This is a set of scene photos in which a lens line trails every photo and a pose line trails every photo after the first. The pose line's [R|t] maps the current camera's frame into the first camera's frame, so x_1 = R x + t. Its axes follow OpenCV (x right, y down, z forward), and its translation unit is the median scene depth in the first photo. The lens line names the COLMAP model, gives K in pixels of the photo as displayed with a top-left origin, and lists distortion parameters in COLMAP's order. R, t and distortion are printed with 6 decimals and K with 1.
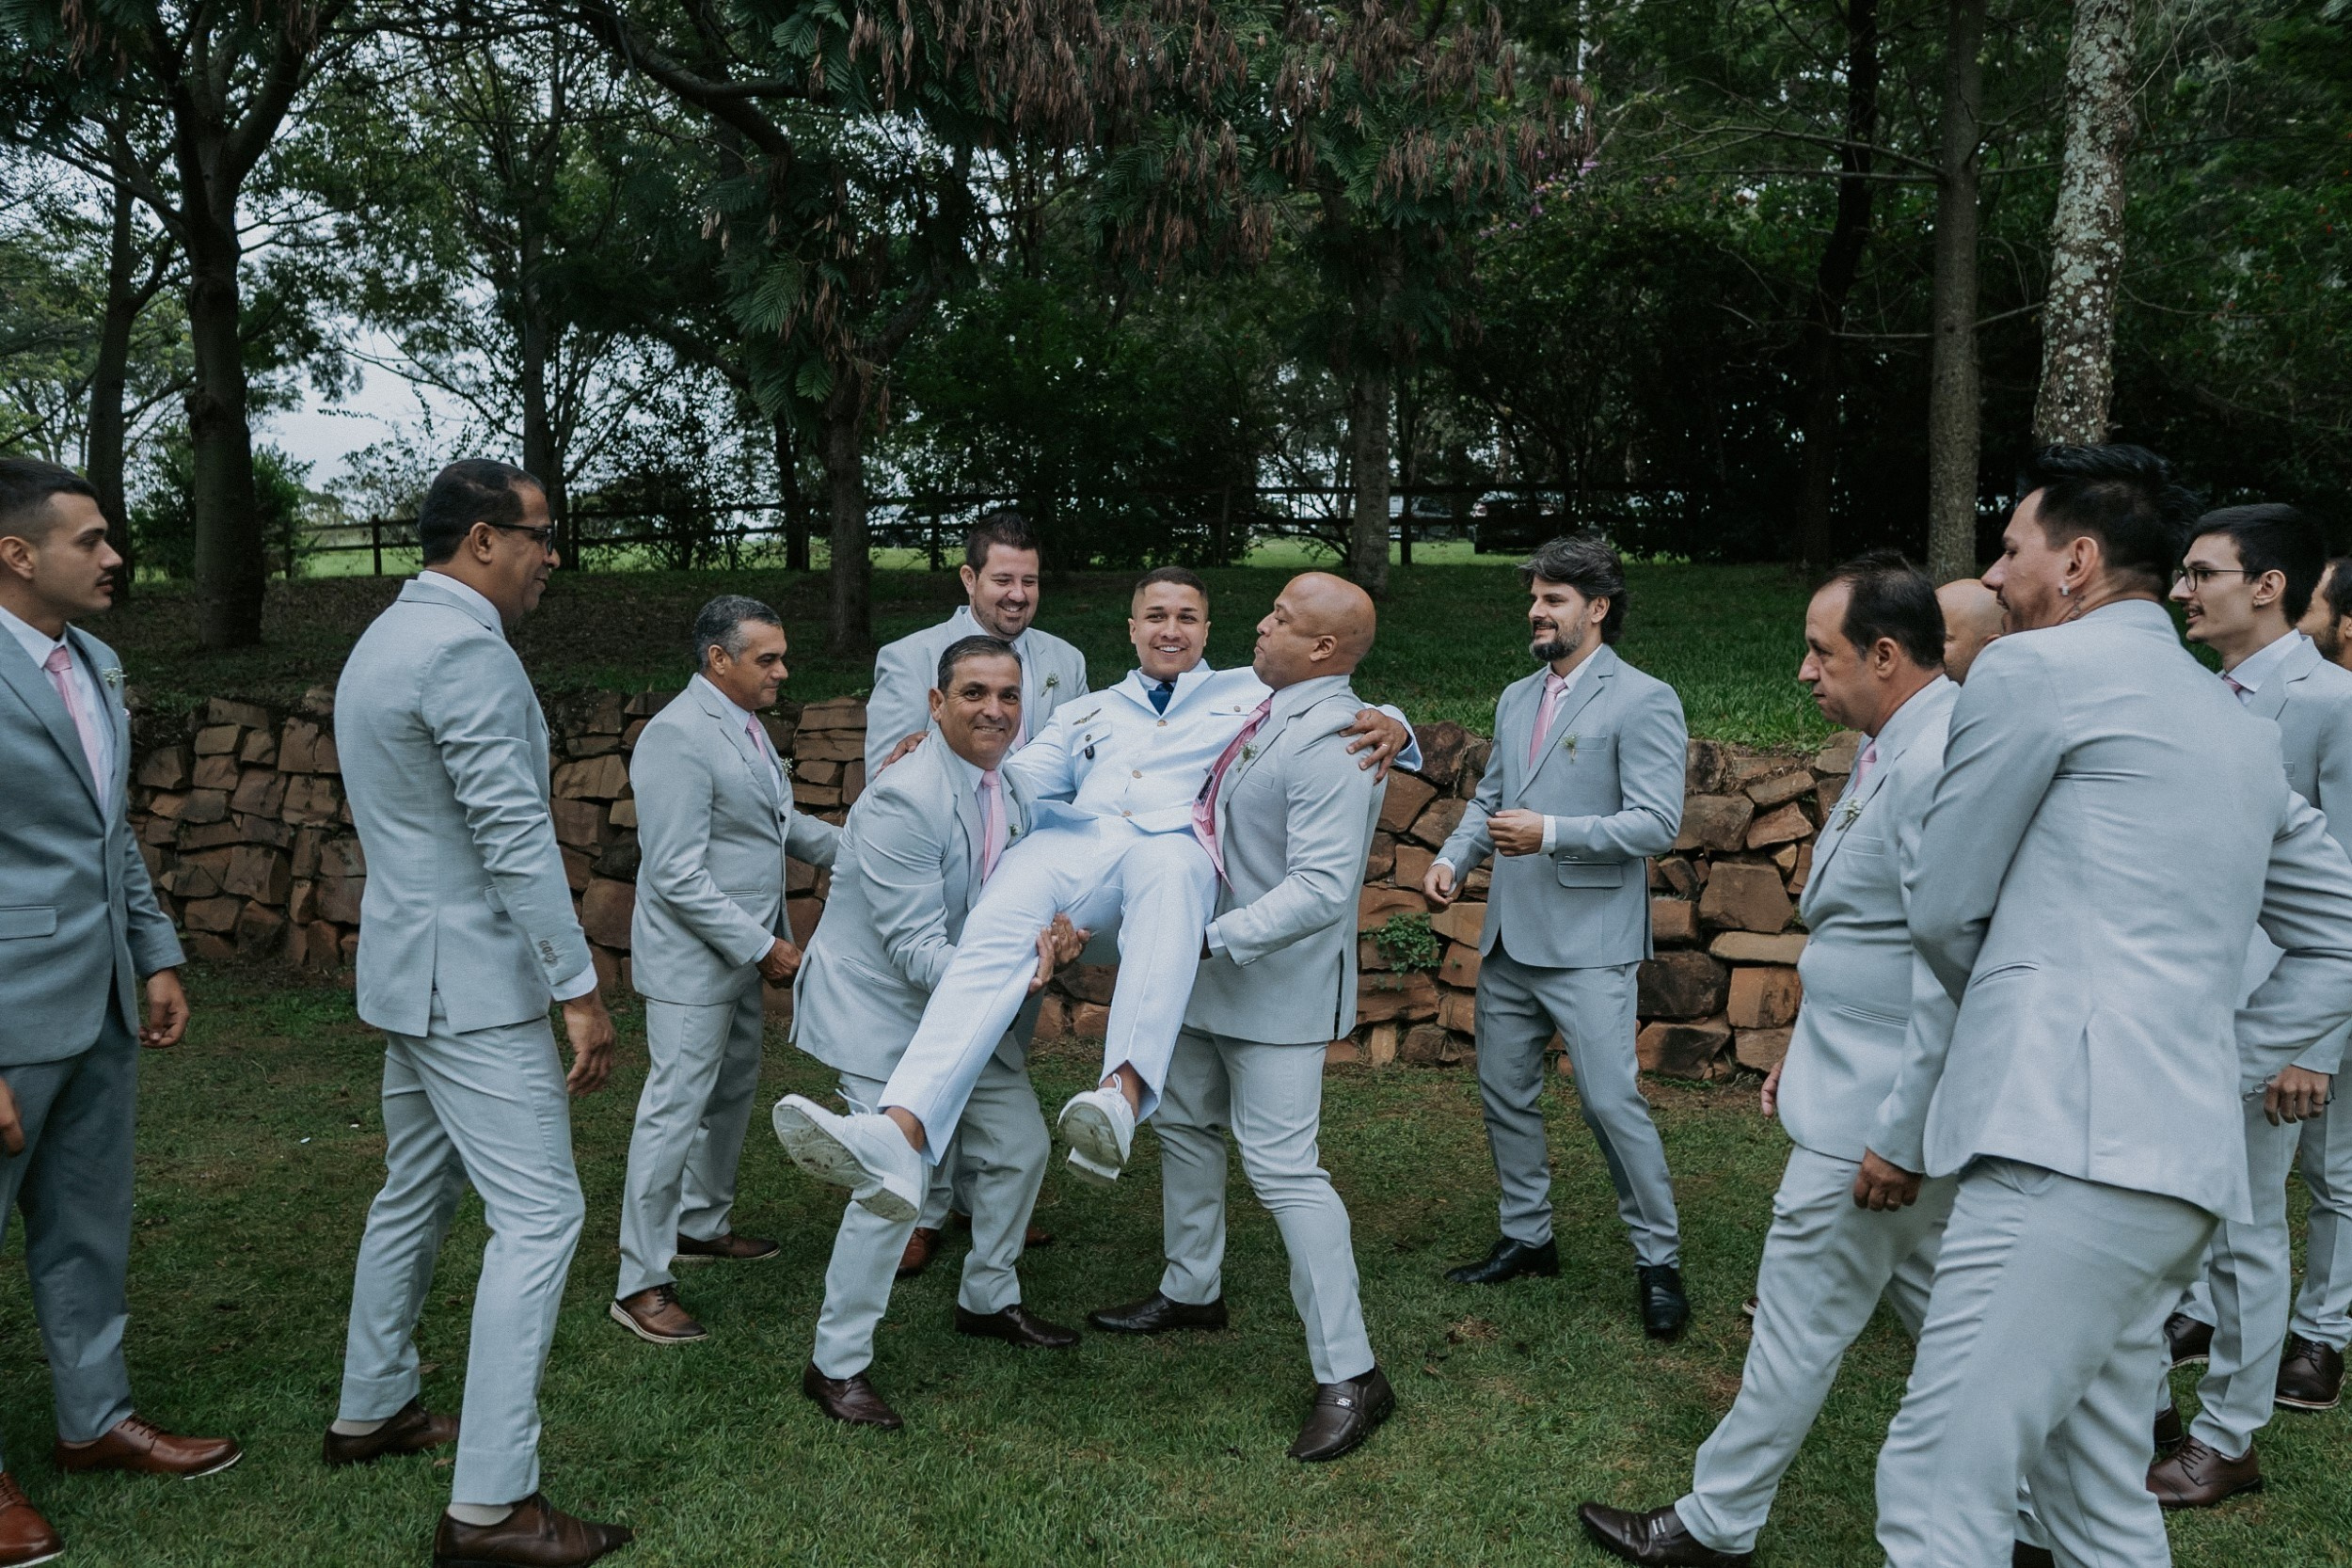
lens RADIAL K [[1668.7, 0, 1169.3], [0, 1668.7, 793.4], [0, 0, 1]] dist [-0.111218, 0.074087]
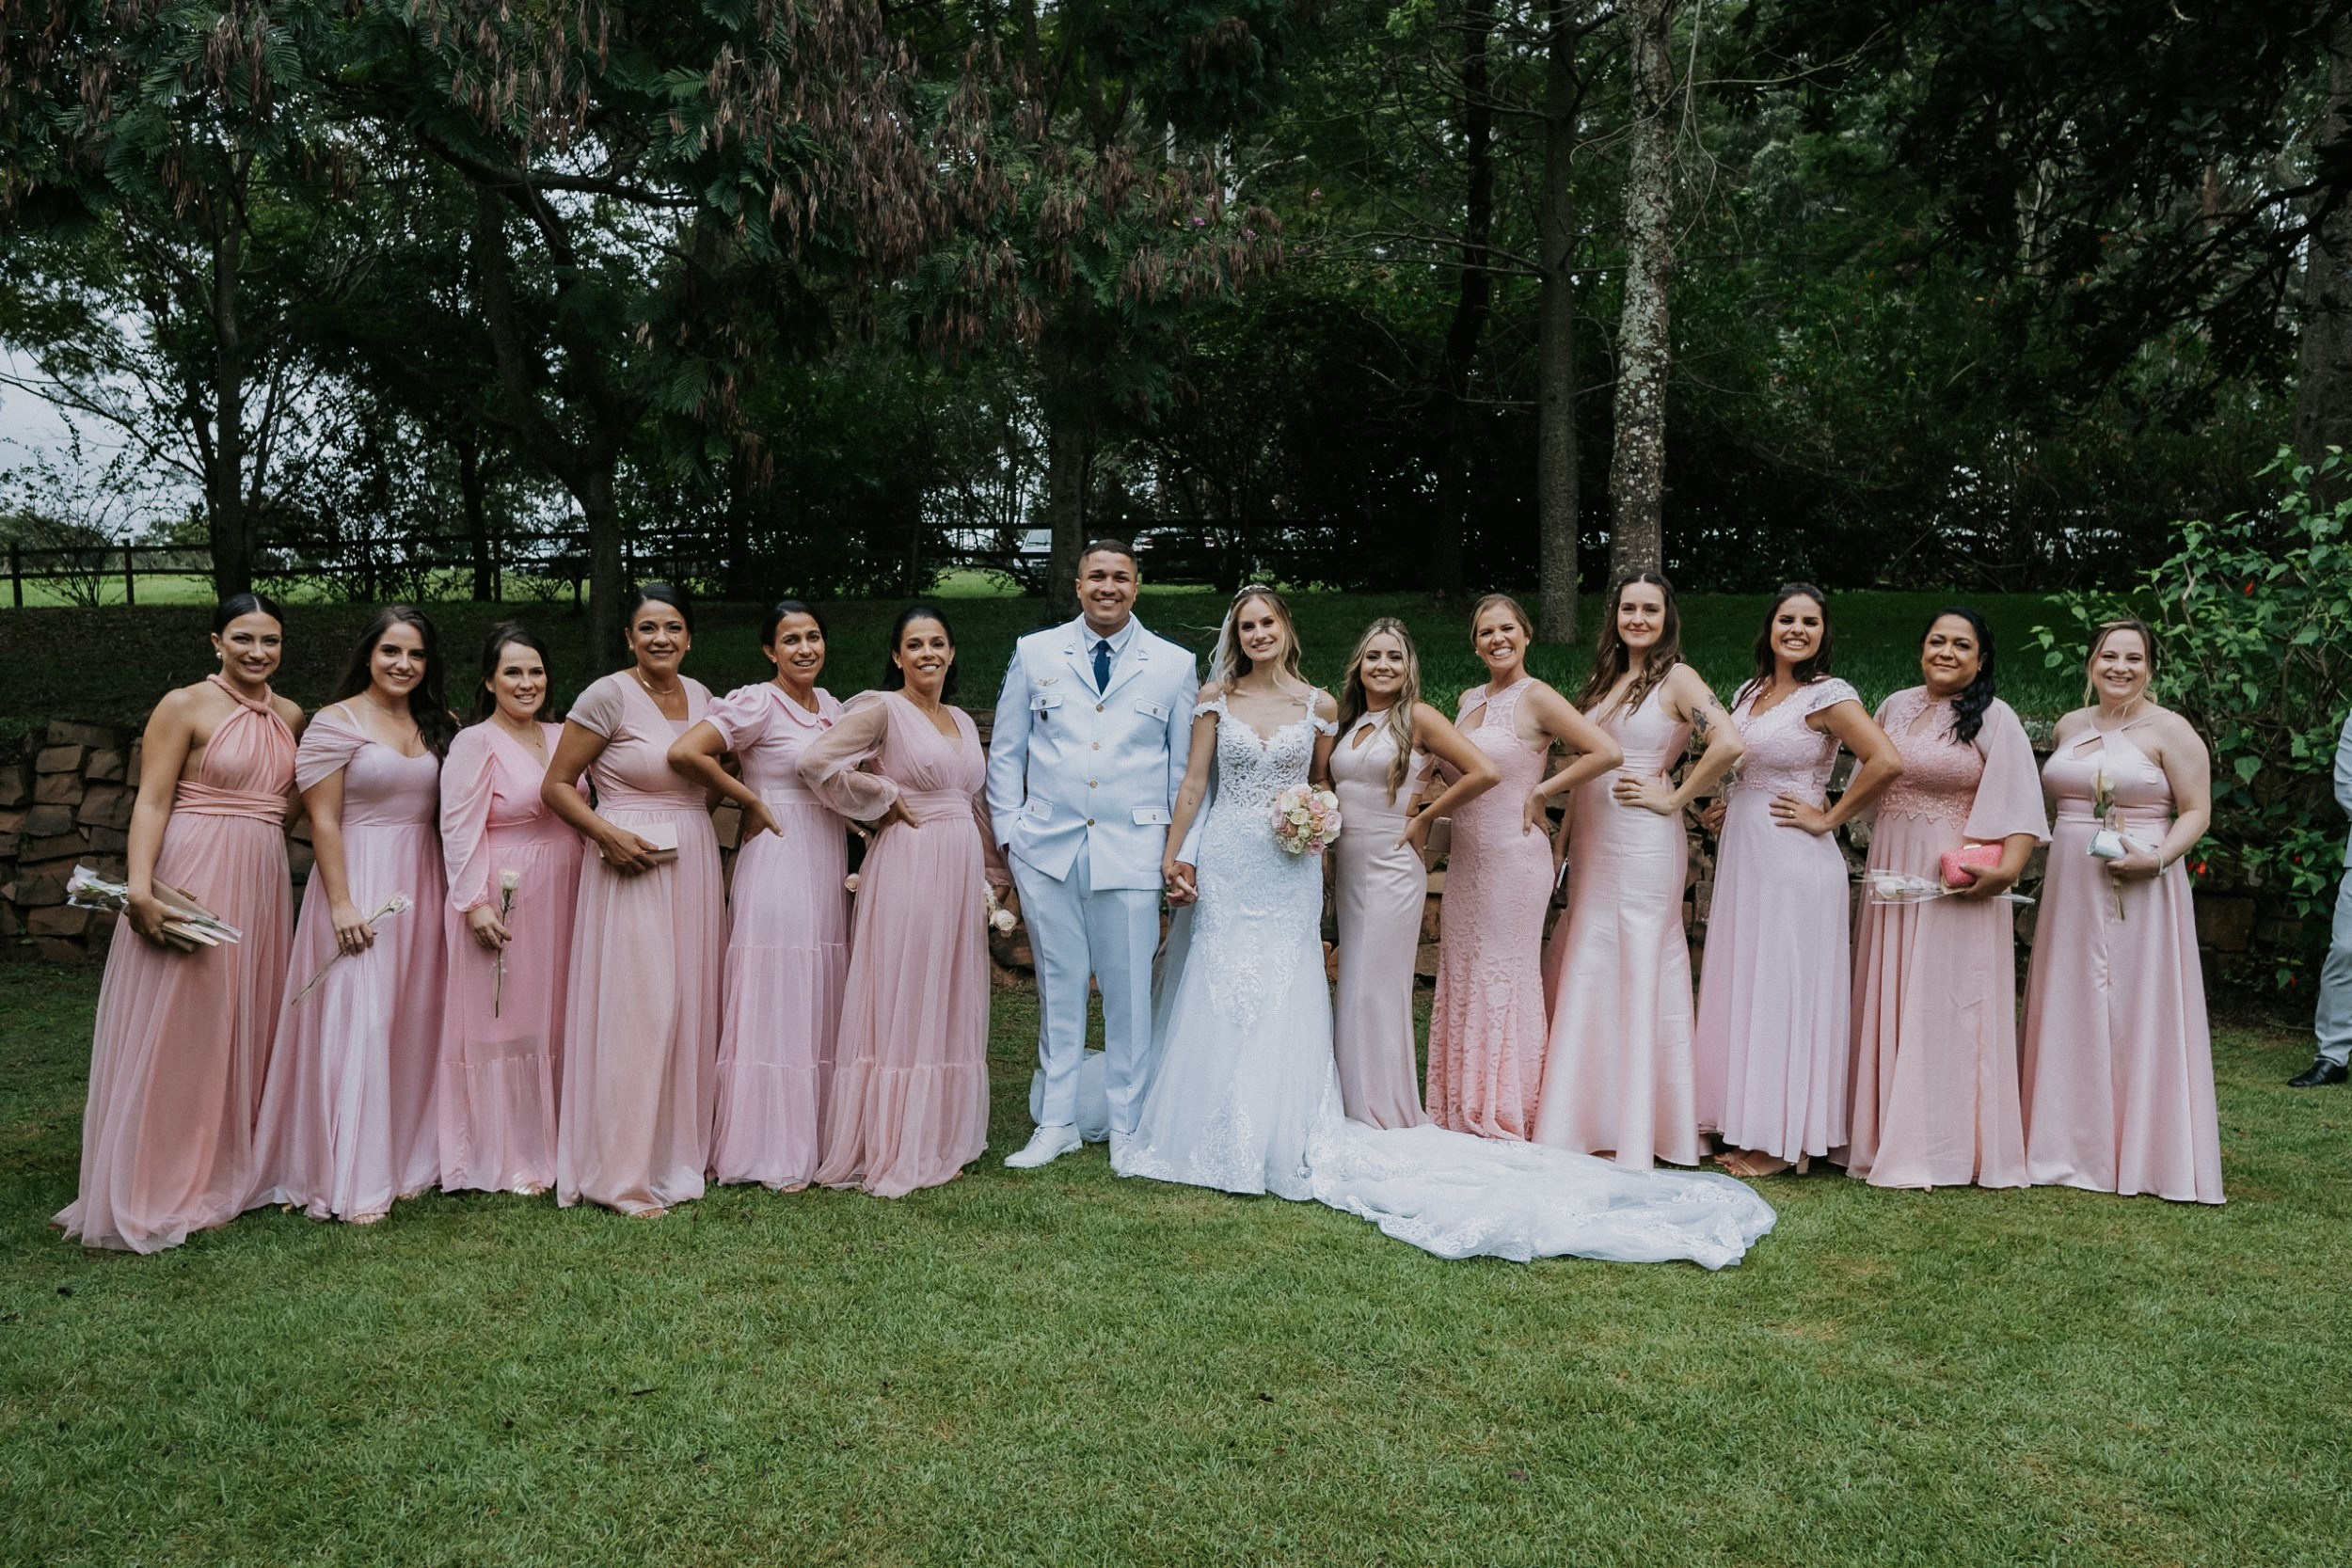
lens RADIAL K [[1668.7, 0, 1169.3], [0, 1668.7, 793.4], [0, 0, 1]] dist [-0.111218, 0.074087]
pose [[0.978895, -0.023476, 0.203011, -0.050589], [0.026939, 0.999535, -0.014312, 0.015968], [-0.202580, 0.019479, 0.979072, -0.129349]]
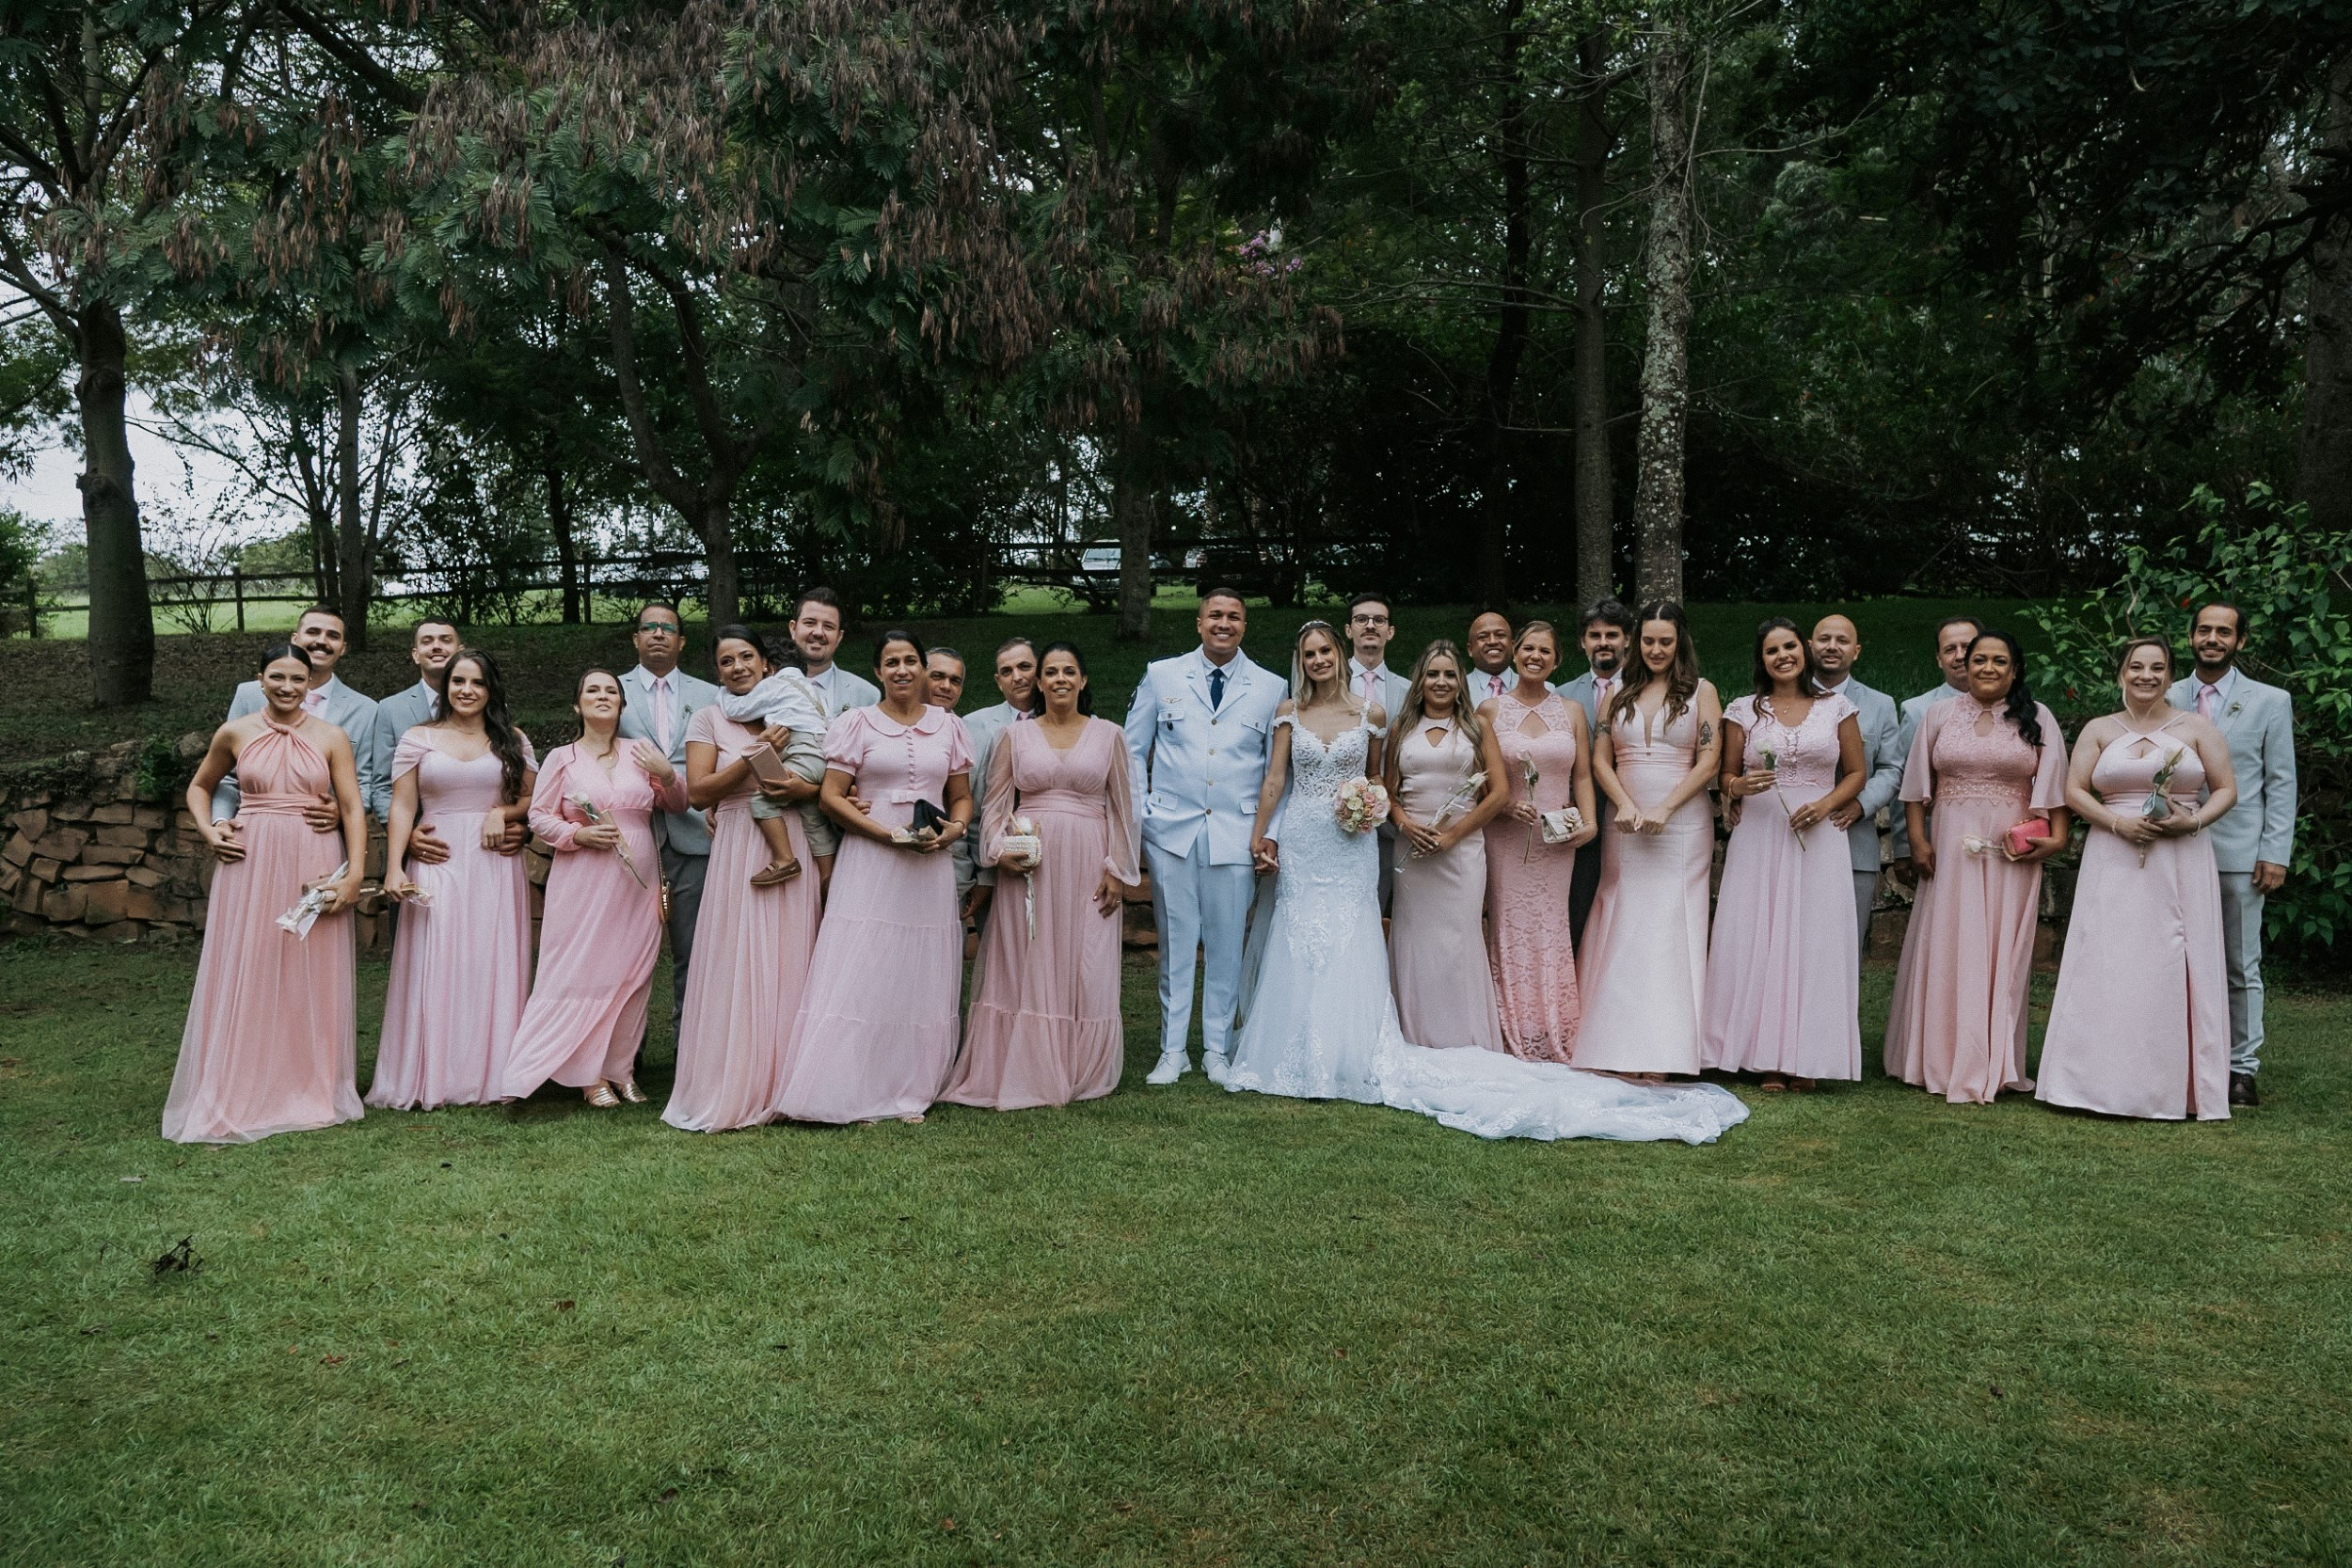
lens RADIAL K [[1668.7, 0, 1169.3], [0, 1668.7, 793.4], [0, 0, 1]] dist [-0.111218, 0.074087]
pose [[0.984124, -0.032639, 0.174457, -0.083980], [0.036738, 0.999118, -0.020317, 0.021186], [-0.173640, 0.026404, 0.984455, -0.222588]]
